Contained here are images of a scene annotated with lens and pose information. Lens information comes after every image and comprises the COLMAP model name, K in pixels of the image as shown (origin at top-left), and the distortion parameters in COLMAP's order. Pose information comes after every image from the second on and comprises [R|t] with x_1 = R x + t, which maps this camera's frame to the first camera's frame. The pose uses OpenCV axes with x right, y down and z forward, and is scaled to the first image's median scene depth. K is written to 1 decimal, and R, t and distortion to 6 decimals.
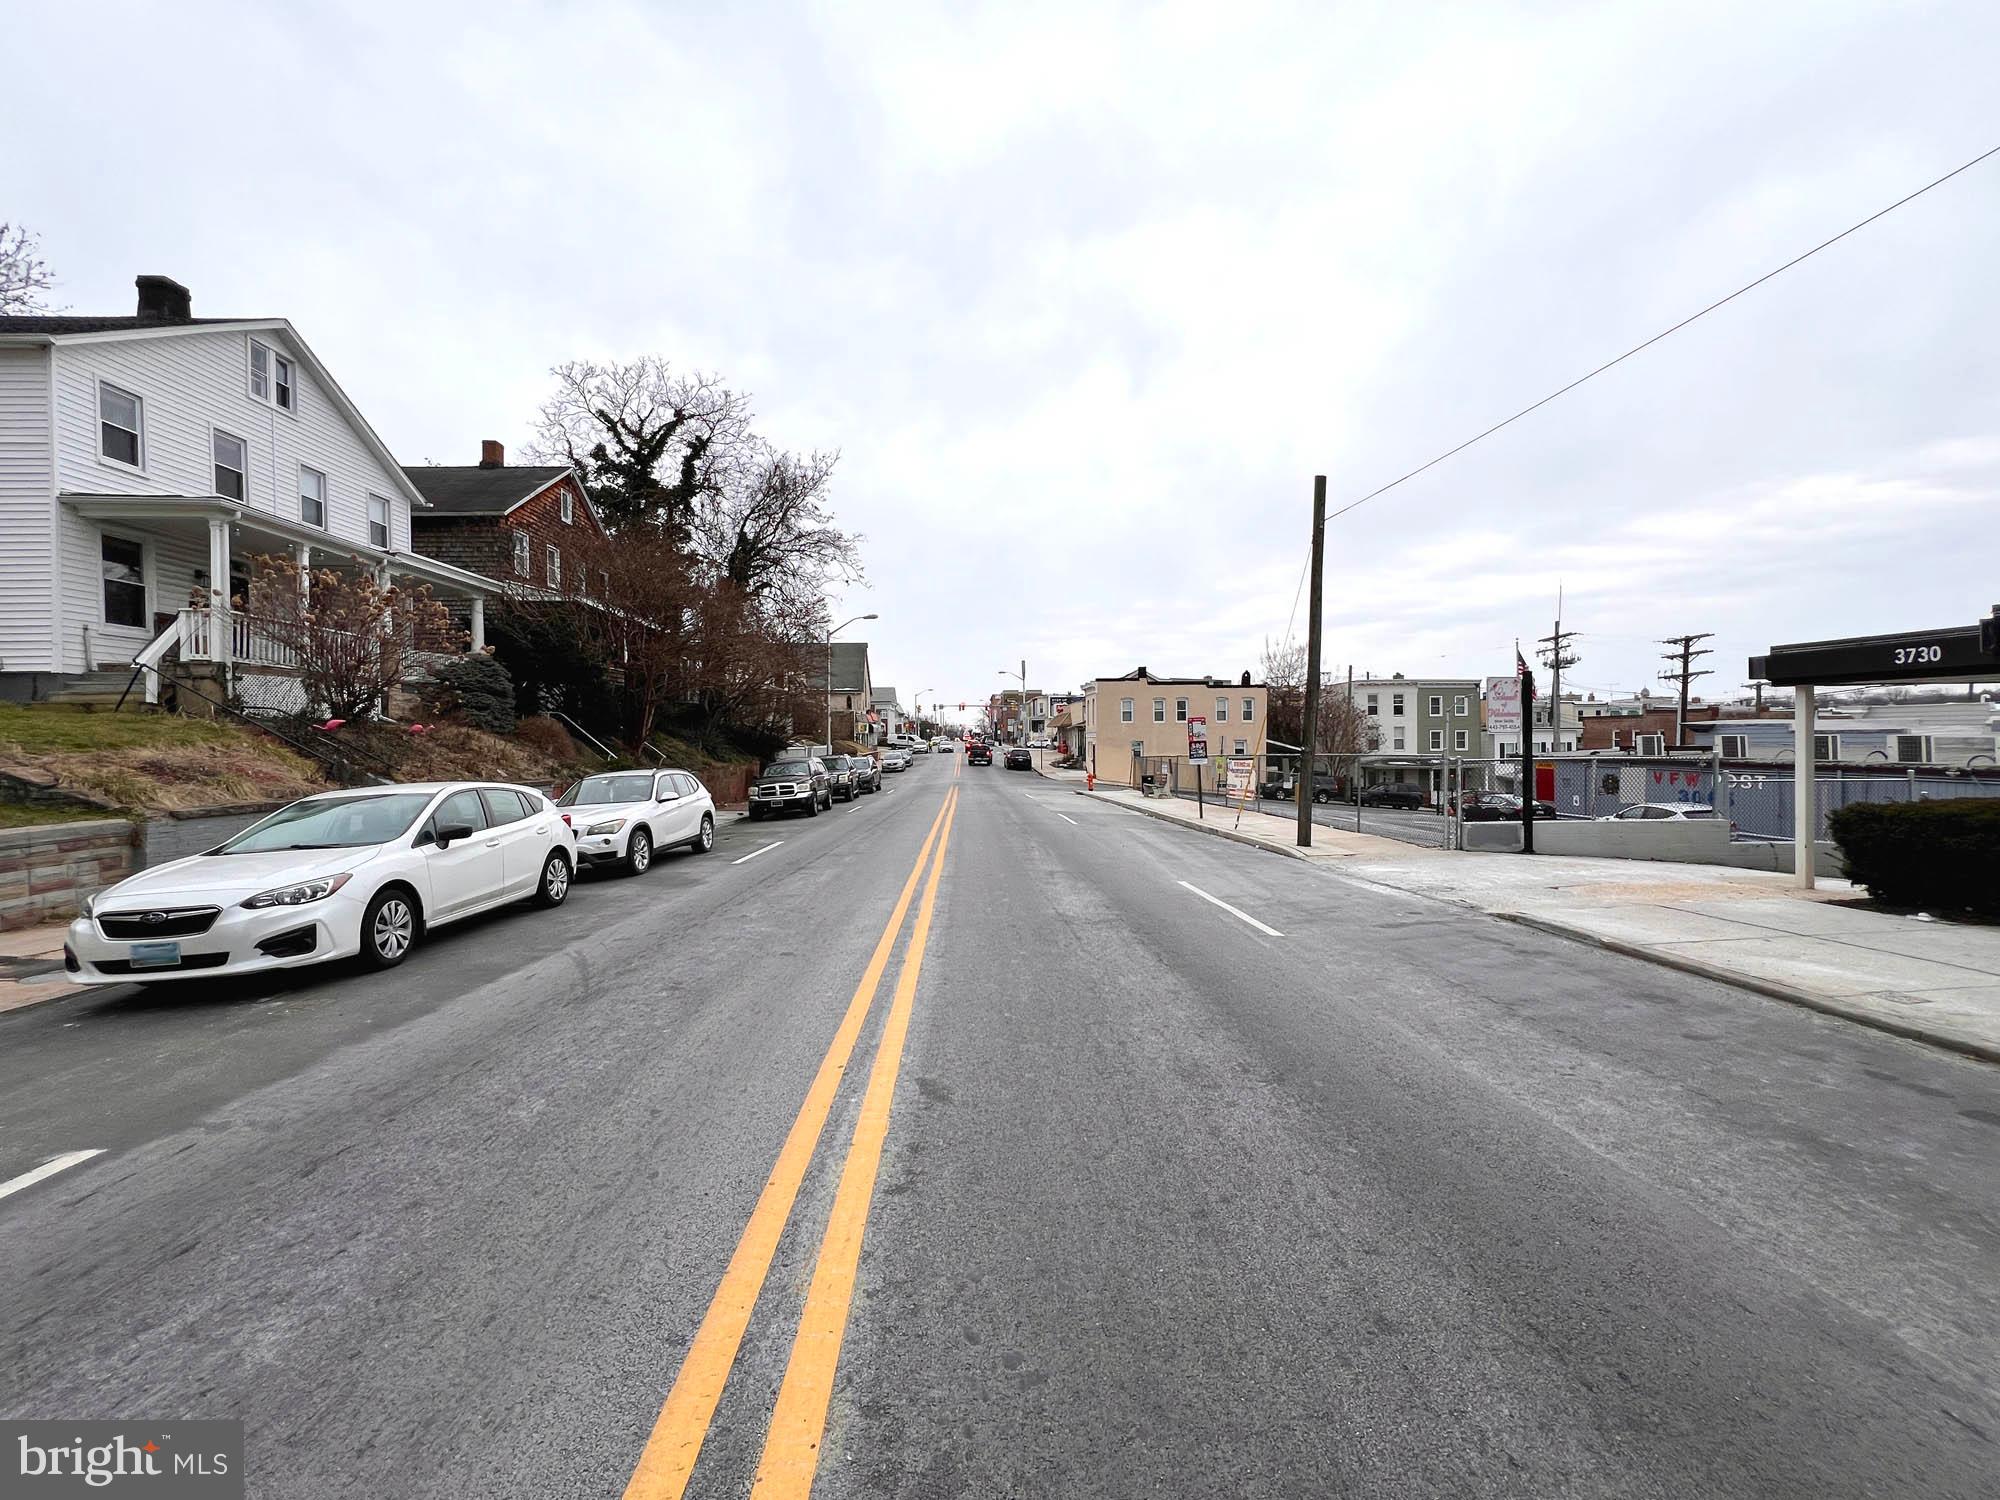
lens RADIAL K [[799.2, 0, 994.0], [0, 799.2, 743.9], [0, 0, 1]] dist [-0.002036, 0.000281]
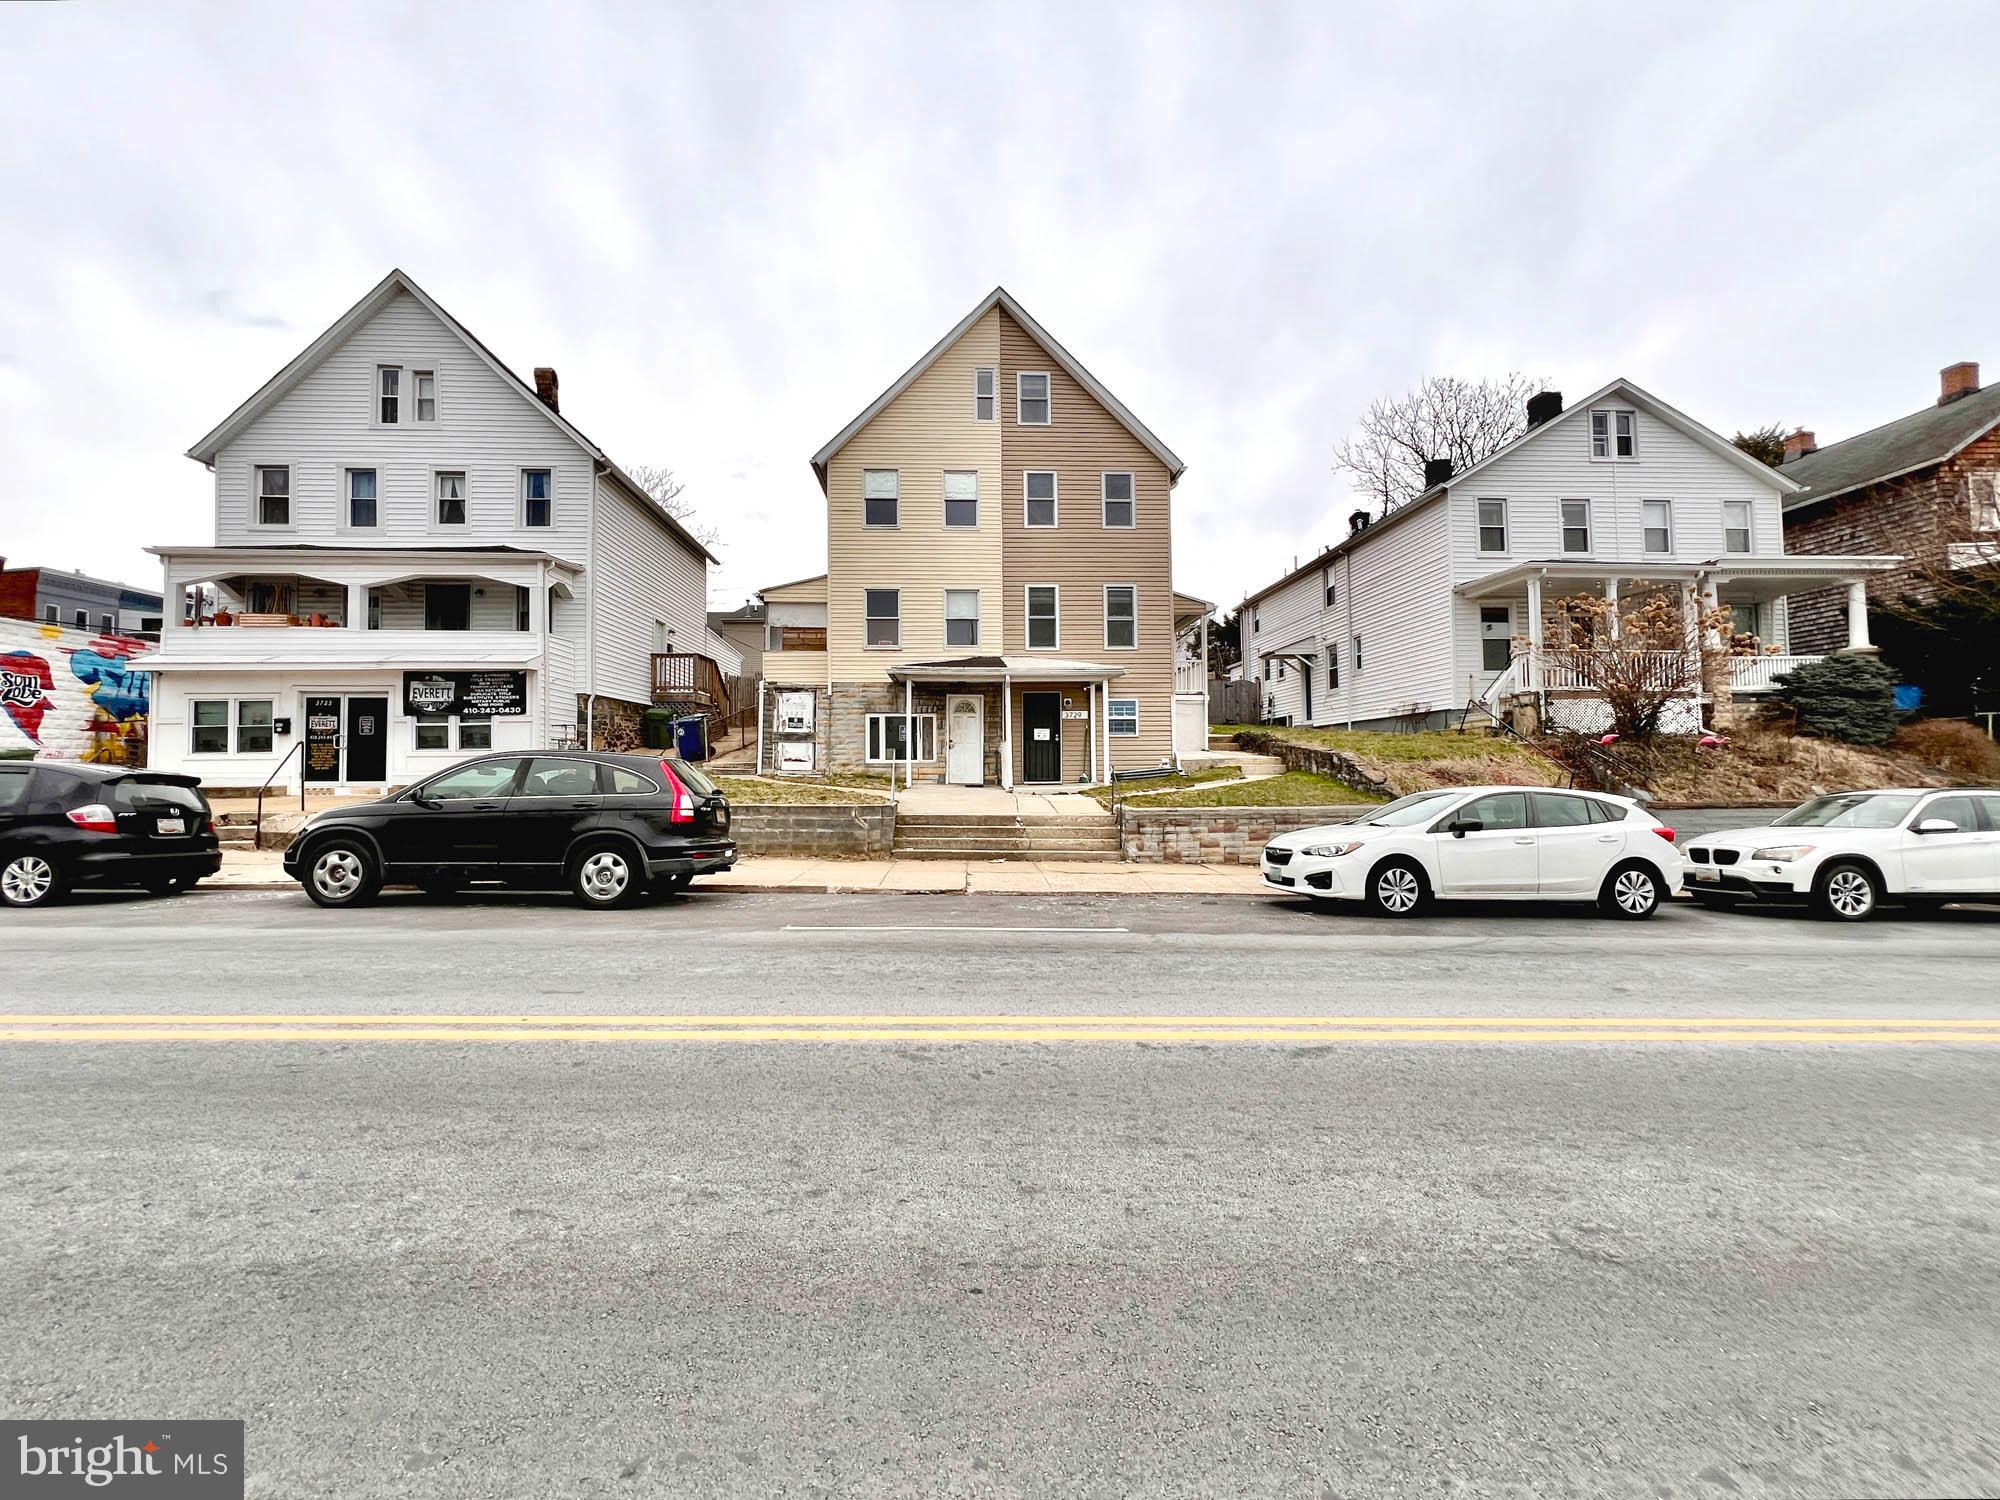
lens RADIAL K [[799.2, 0, 994.0], [0, 799.2, 743.9], [0, 0, 1]] dist [-0.002036, 0.000281]
pose [[0.005444, -0.023968, -0.999698, 0.284489], [0.001426, 0.999712, -0.023960, 0.008422], [0.999984, -0.001295, 0.005477, 0.150913]]
